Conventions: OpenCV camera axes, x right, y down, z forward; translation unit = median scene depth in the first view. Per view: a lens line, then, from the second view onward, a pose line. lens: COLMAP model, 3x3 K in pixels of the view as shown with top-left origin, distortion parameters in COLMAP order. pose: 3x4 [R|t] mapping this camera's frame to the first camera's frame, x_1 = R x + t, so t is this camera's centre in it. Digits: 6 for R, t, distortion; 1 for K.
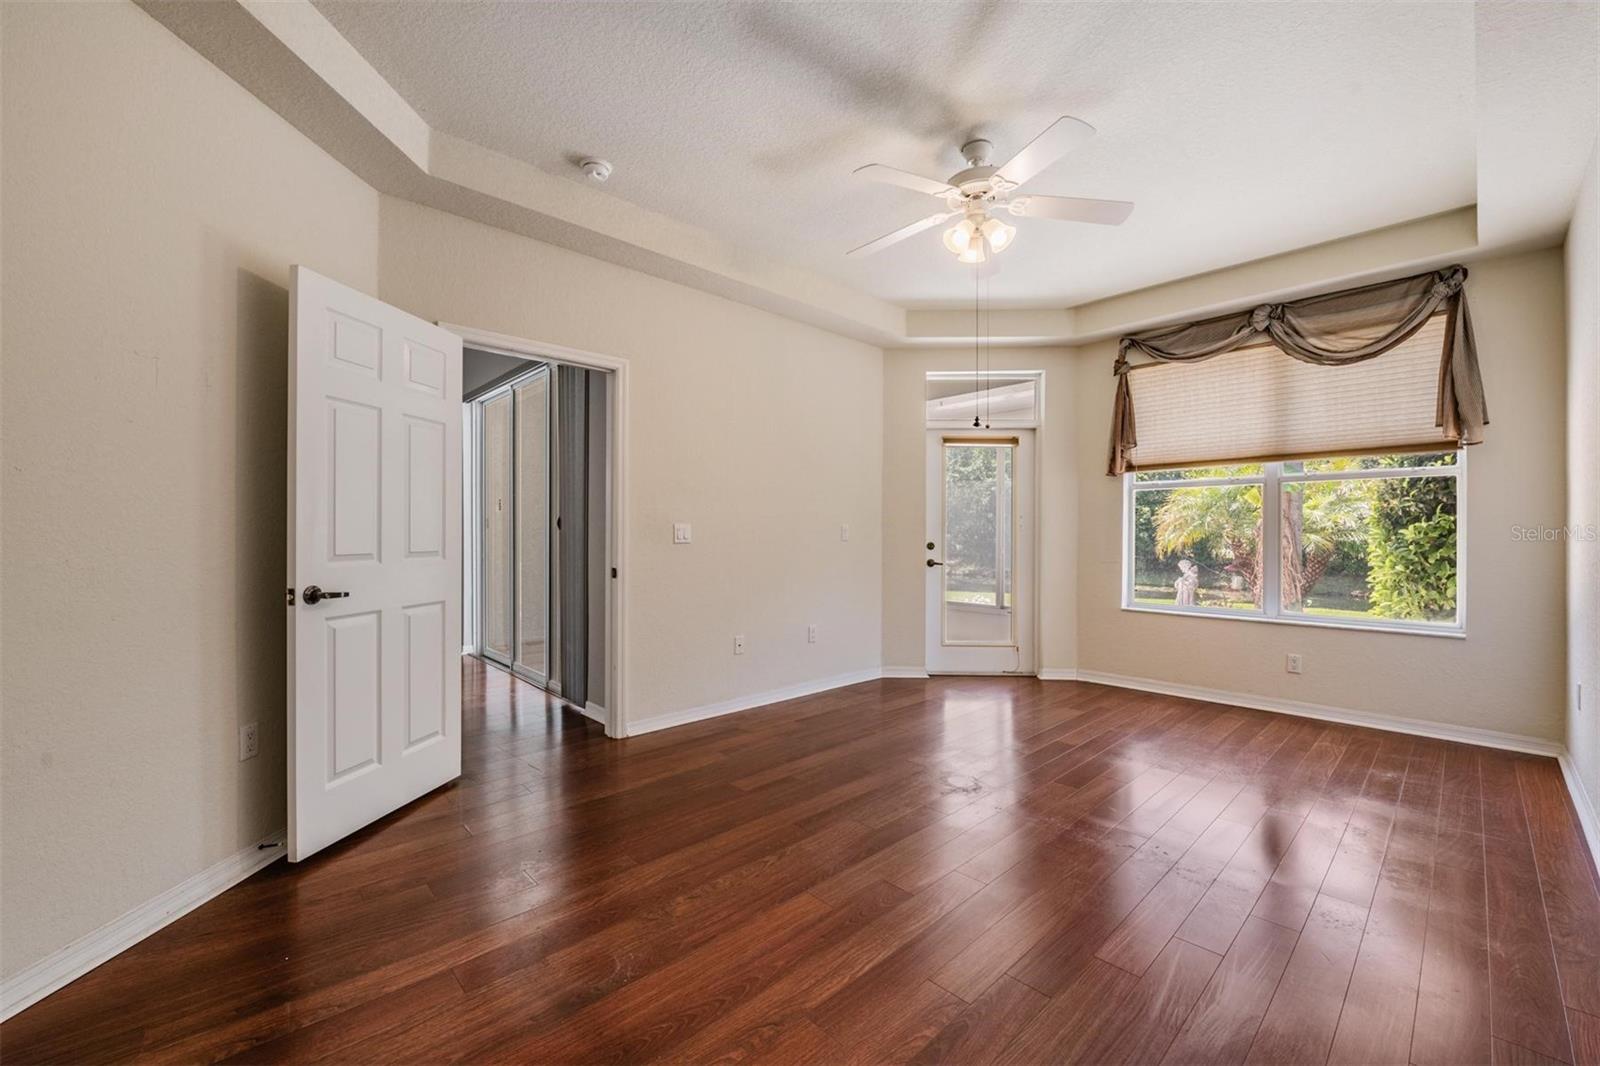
lens RADIAL K [[633.8, 0, 807.2], [0, 633.8, 539.0], [0, 0, 1]] dist [0.000890, -0.006932]
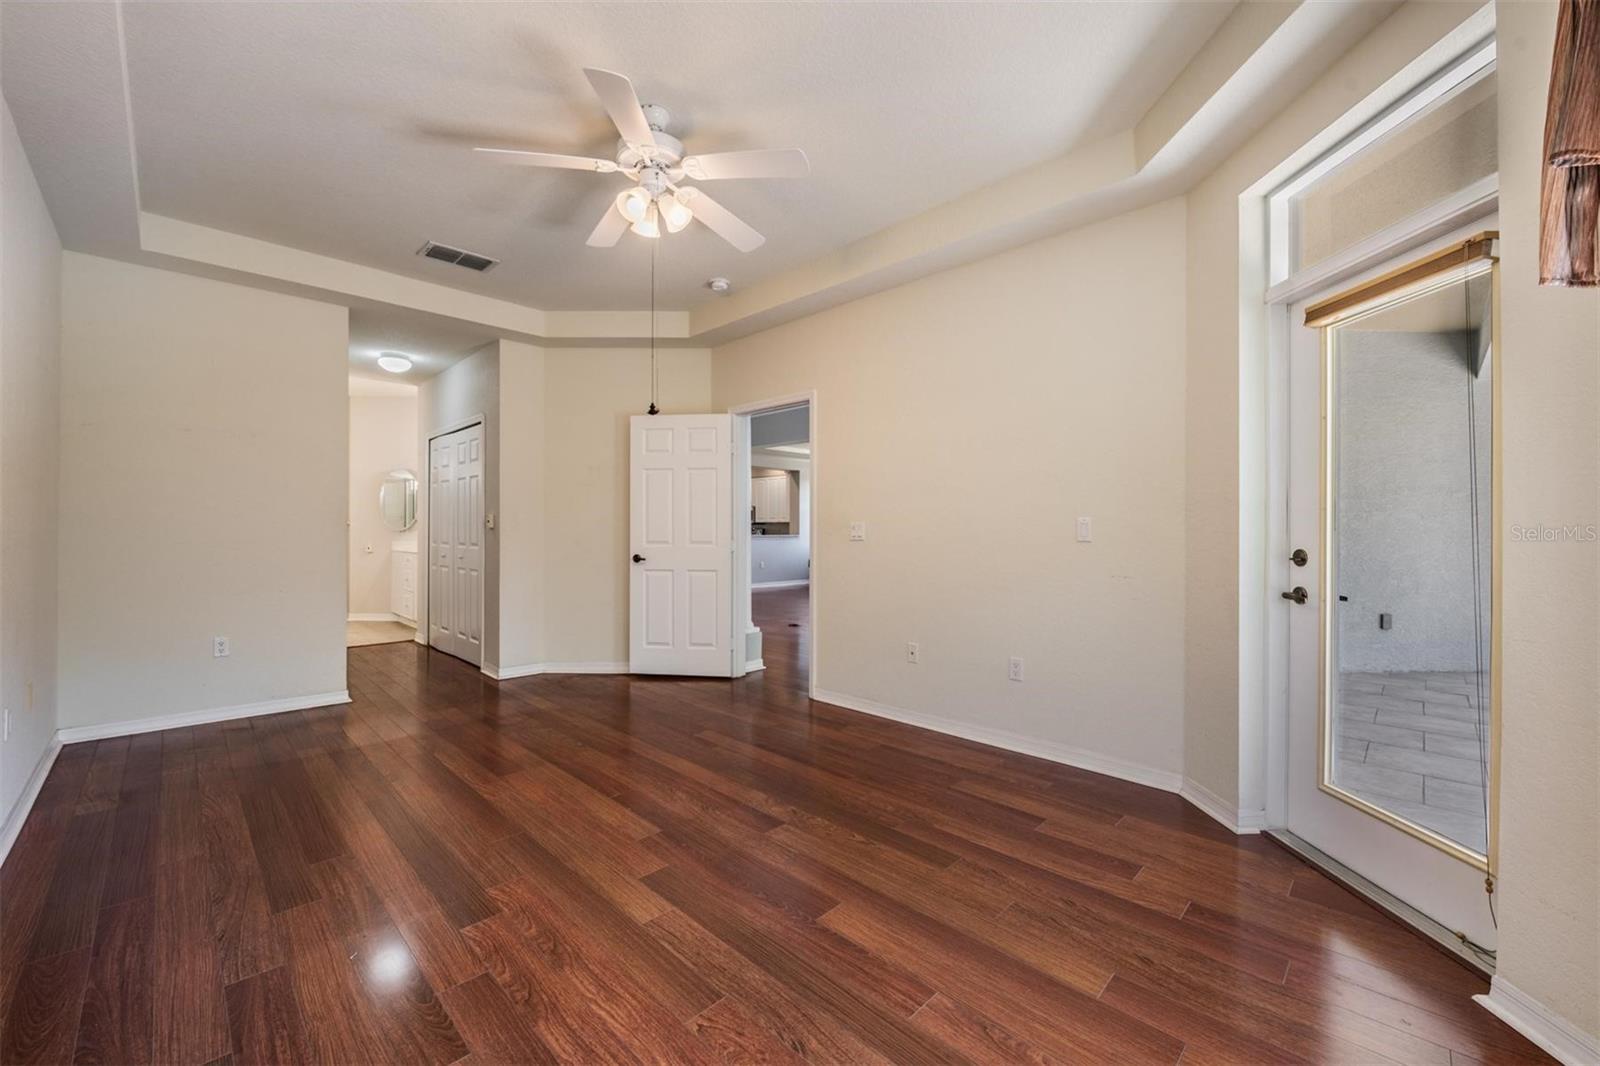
lens RADIAL K [[648.3, 0, 798.2], [0, 648.3, 528.9], [0, 0, 1]] dist [-0.000479, -0.000184]
pose [[0.023627, -0.004520, -0.999711, 0.809019], [-0.008258, 0.999955, -0.004716, -0.005433], [0.999687, 0.008367, 0.023589, 0.793888]]
